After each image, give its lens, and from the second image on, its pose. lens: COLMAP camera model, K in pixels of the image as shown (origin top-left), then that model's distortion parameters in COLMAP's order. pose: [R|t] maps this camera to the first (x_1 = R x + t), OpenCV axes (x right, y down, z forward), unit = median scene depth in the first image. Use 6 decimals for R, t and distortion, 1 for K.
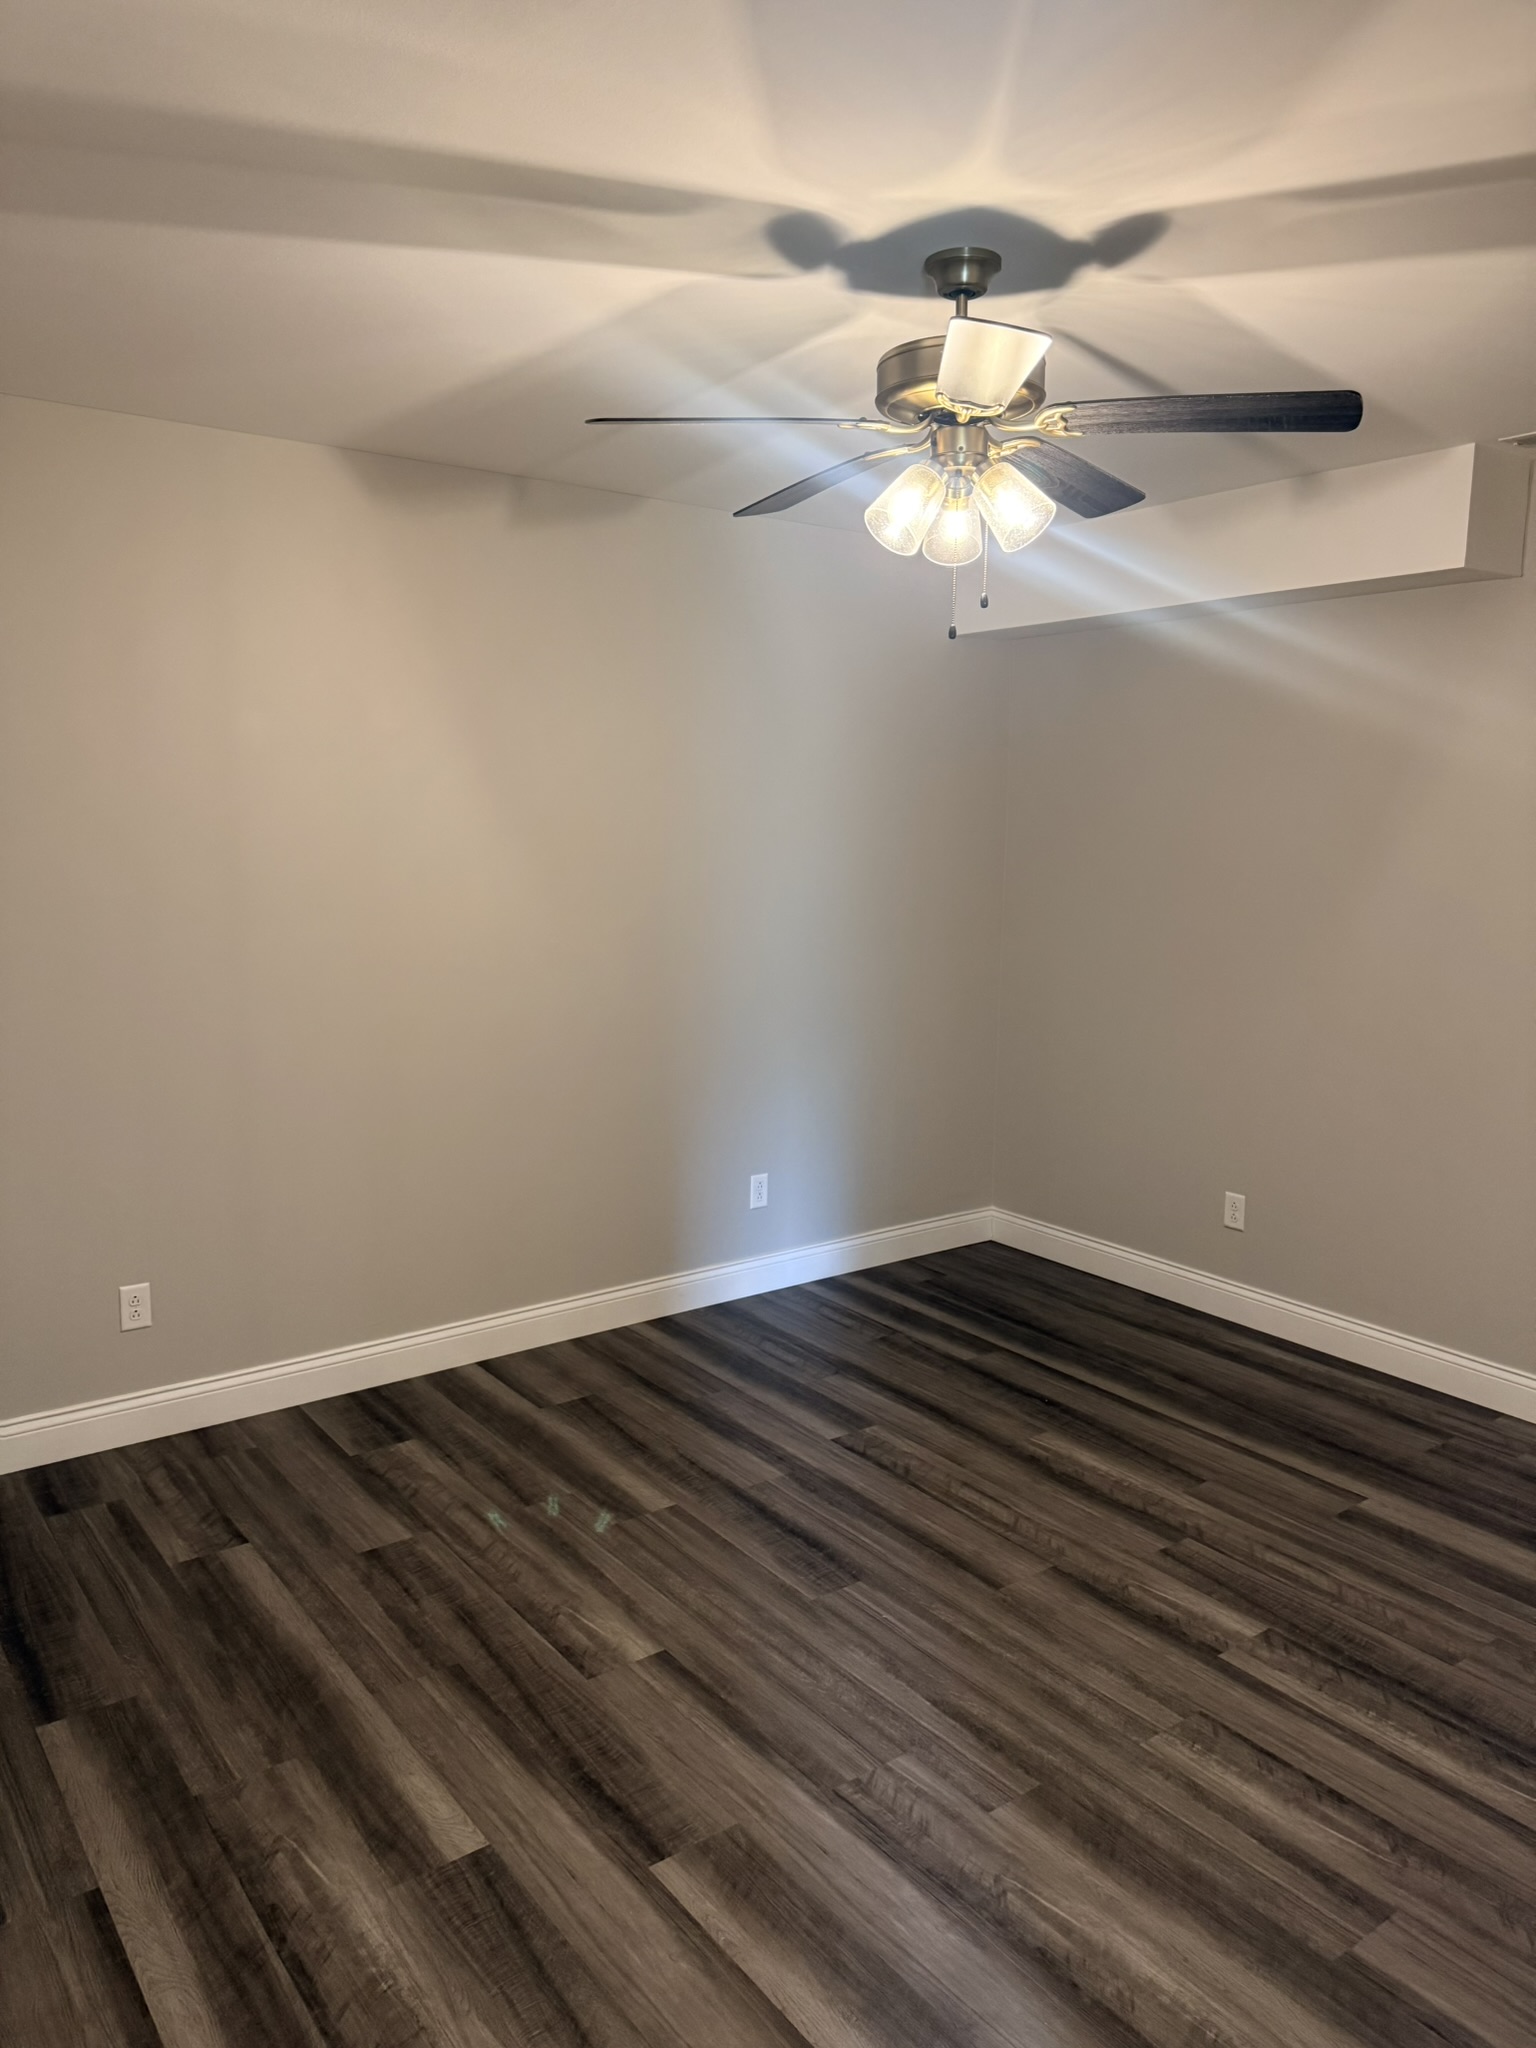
lens RADIAL K [[1447.7, 0, 768.0], [0, 1447.7, 1024.0], [0, 0, 1]] dist [-0.002685, -0.003992]
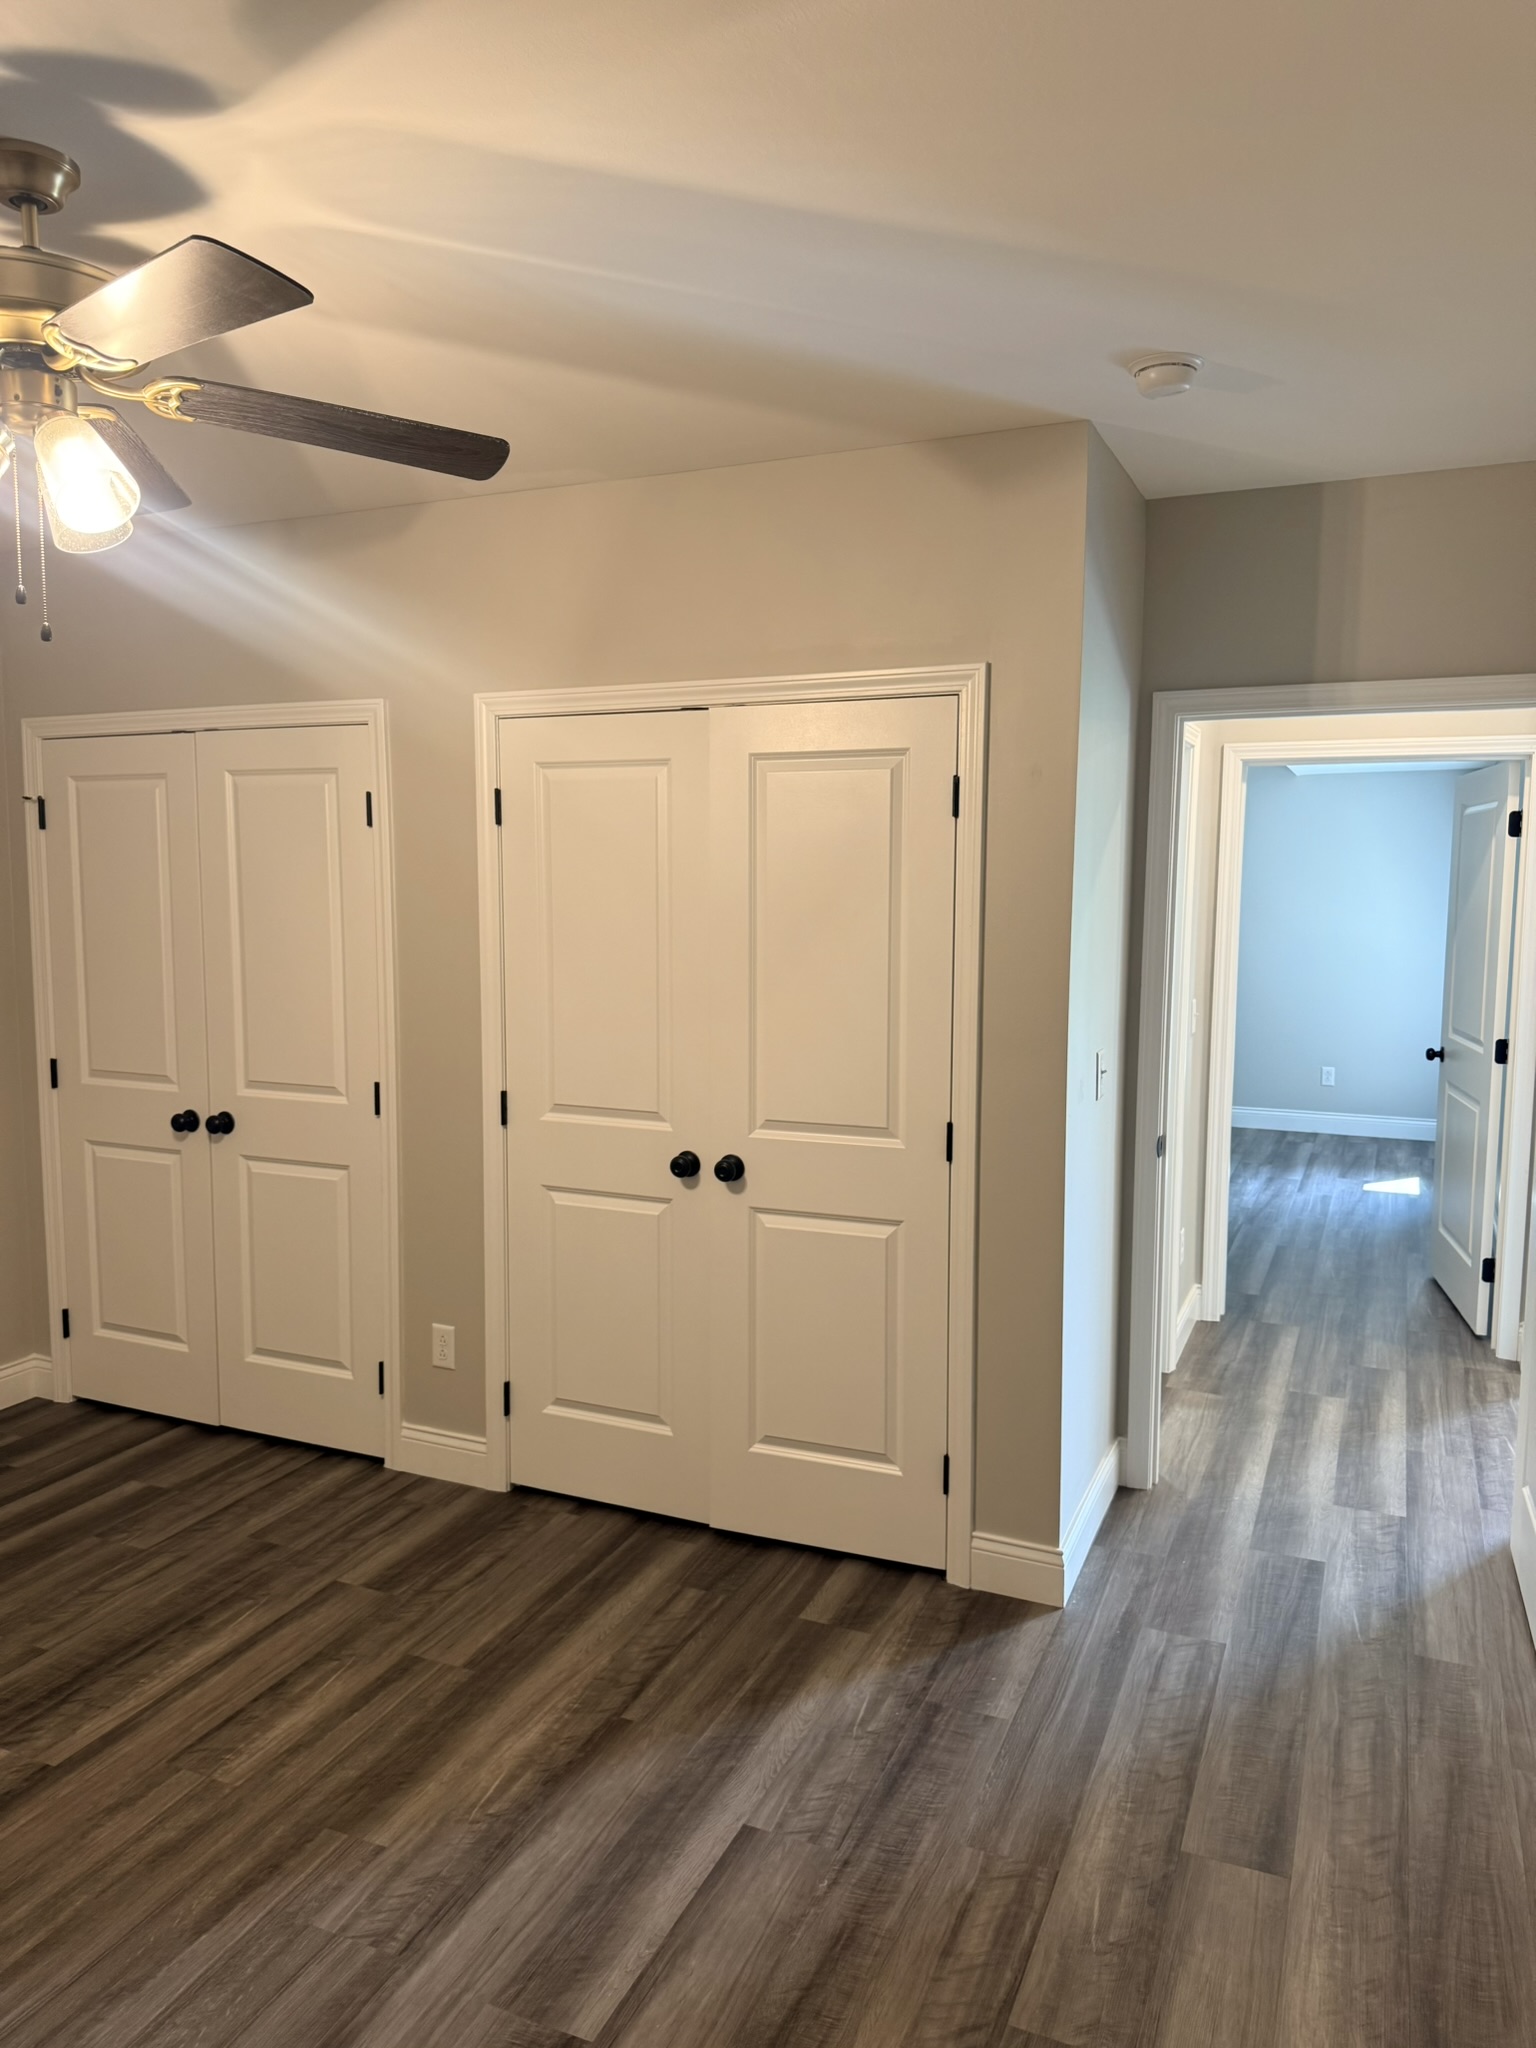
lens RADIAL K [[1424.0, 0, 767.7], [0, 1424.0, 1011.2], [0, 0, 1]] dist [-0.001290, -0.006423]
pose [[-0.488673, -0.097349, 0.867019, -0.792286], [0.118247, 0.977196, 0.176366, -0.172846], [-0.864417, 0.188708, -0.466018, 1.132268]]
